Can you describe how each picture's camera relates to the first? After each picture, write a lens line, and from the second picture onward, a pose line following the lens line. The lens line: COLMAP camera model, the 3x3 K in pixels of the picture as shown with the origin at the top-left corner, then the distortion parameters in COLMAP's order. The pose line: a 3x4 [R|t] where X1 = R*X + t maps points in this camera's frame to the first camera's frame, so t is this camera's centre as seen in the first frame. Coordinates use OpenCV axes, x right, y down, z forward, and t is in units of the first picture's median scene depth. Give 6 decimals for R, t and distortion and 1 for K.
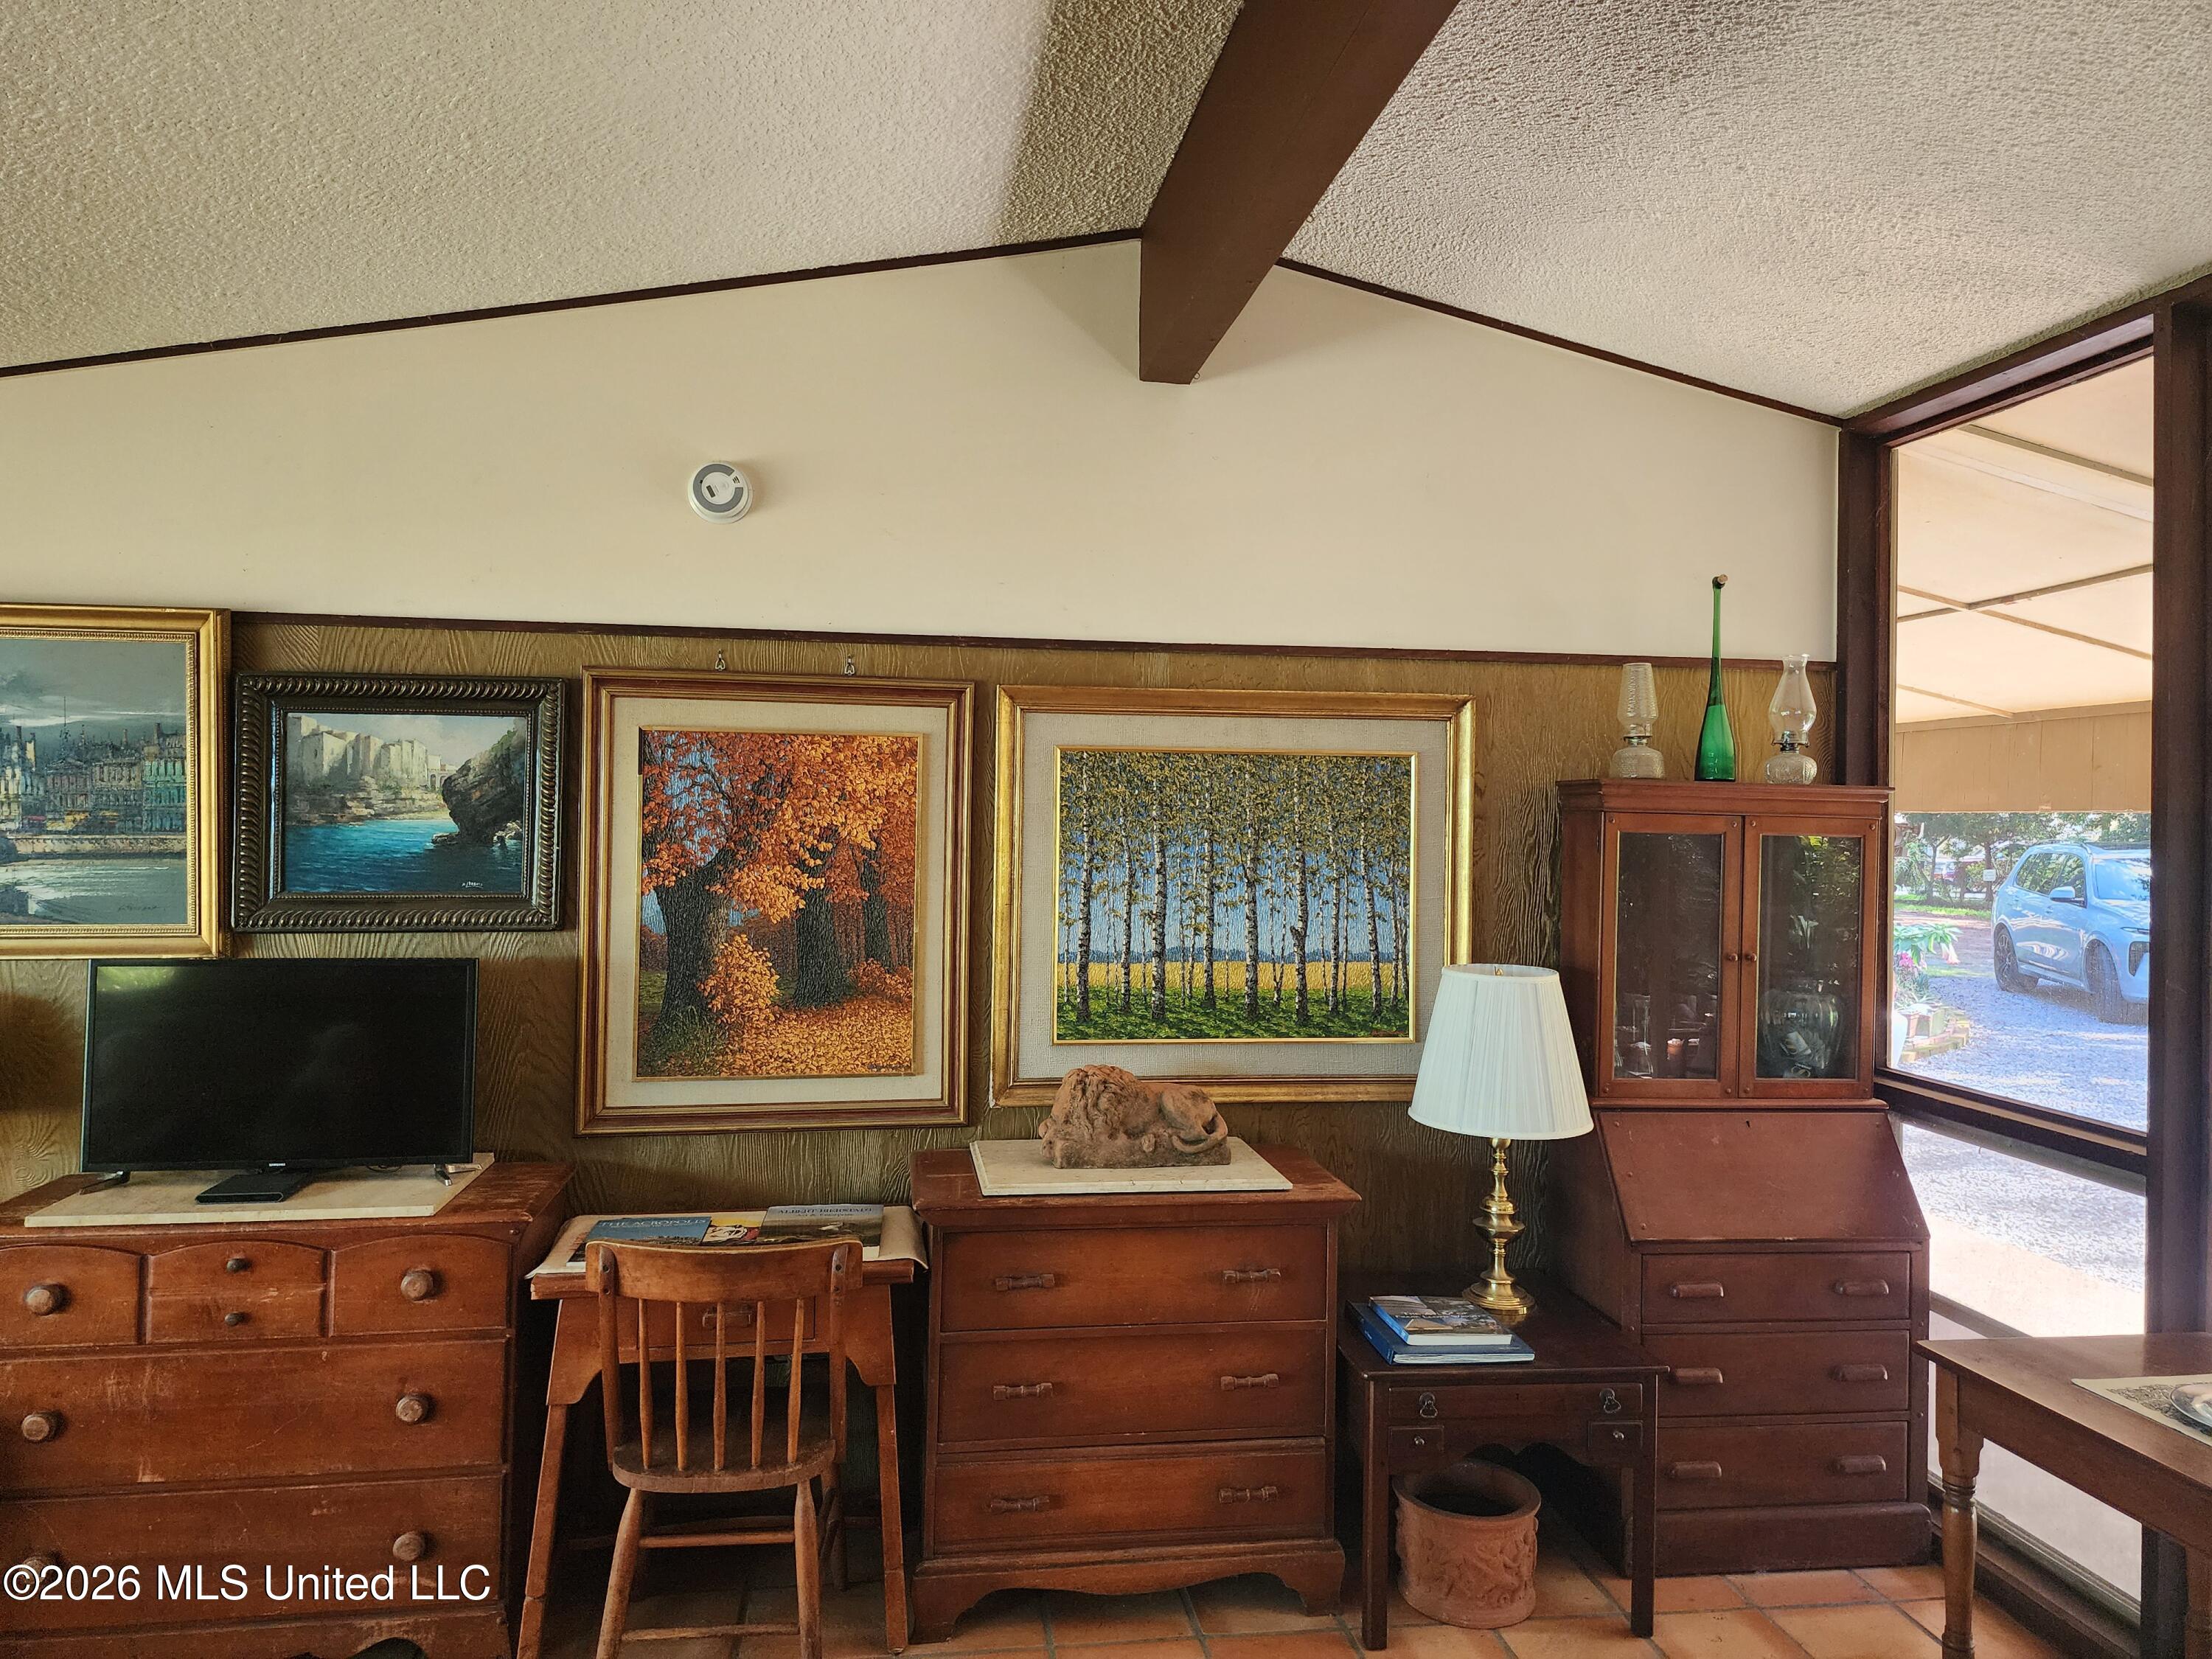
lens RADIAL K [[1477.5, 0, 1104.0], [0, 1477.5, 816.2], [0, 0, 1]] dist [0.083971, -0.072246]
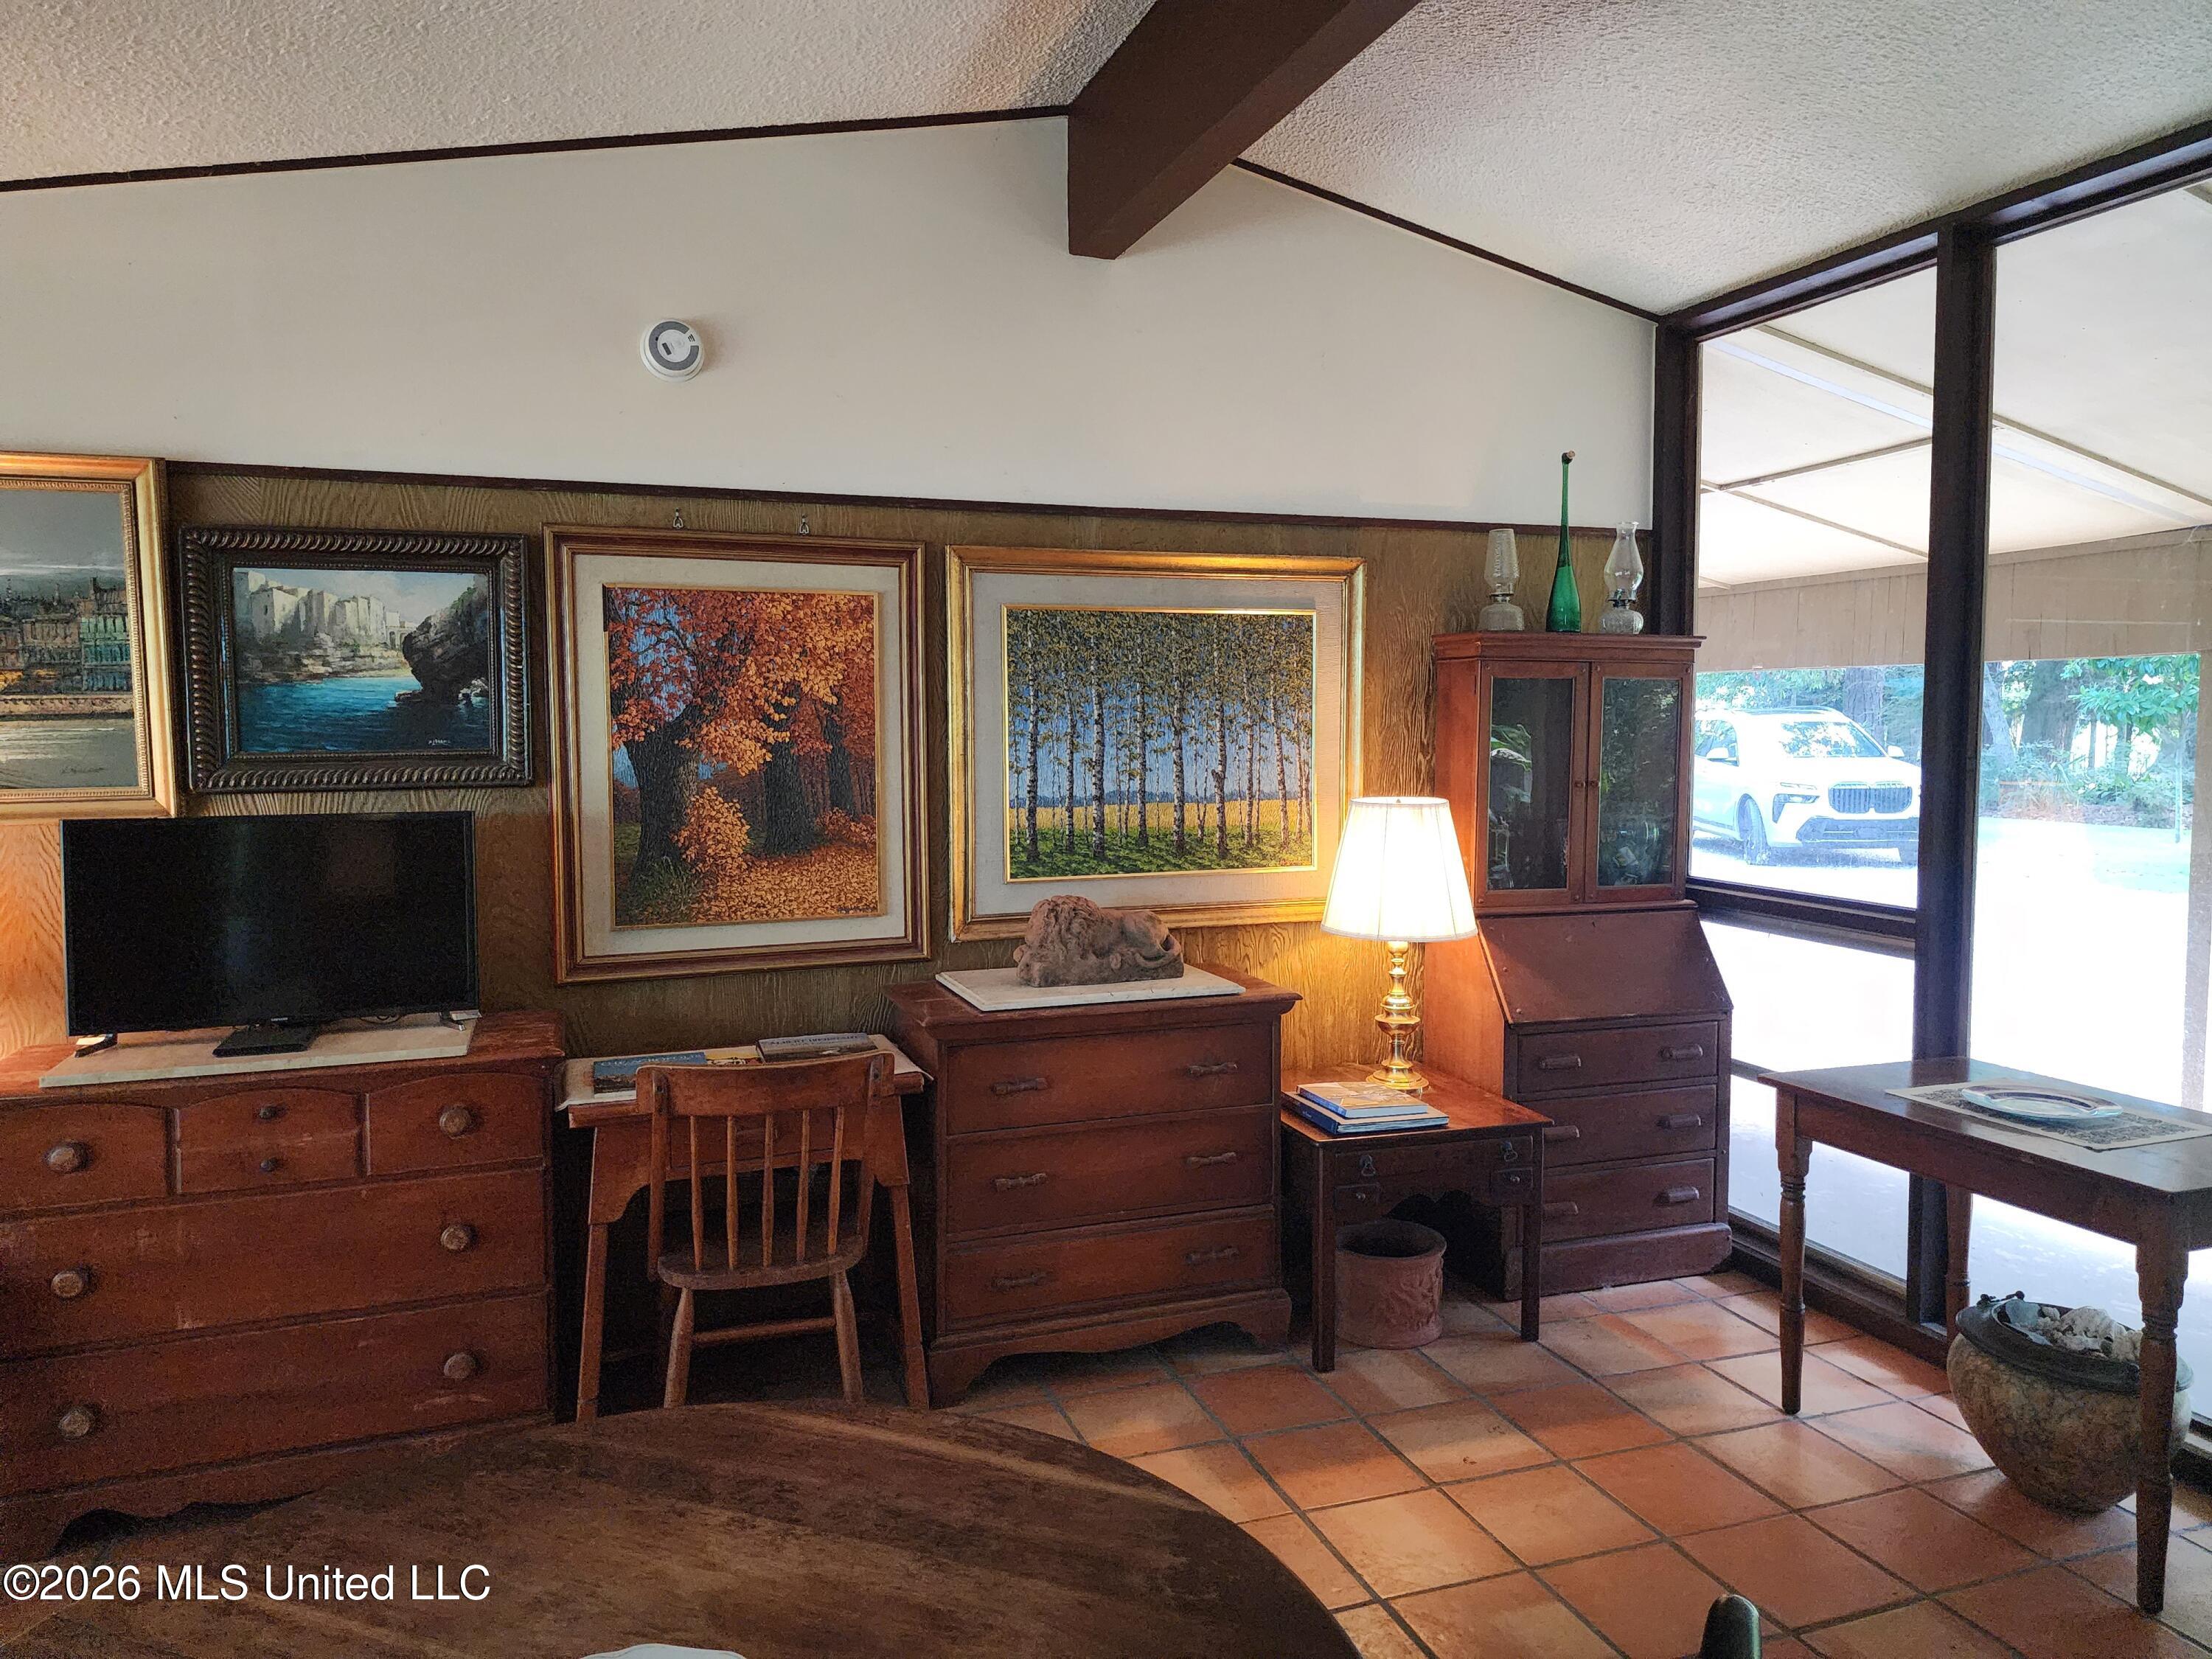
lens RADIAL K [[1477.5, 0, 1104.0], [0, 1477.5, 816.2], [0, 0, 1]] dist [0.083971, -0.072246]
pose [[0.981105, -0.031188, 0.190945, -0.176349], [0.017635, 0.997229, 0.072271, 0.030023], [-0.192670, -0.067538, 0.978937, -0.070103]]
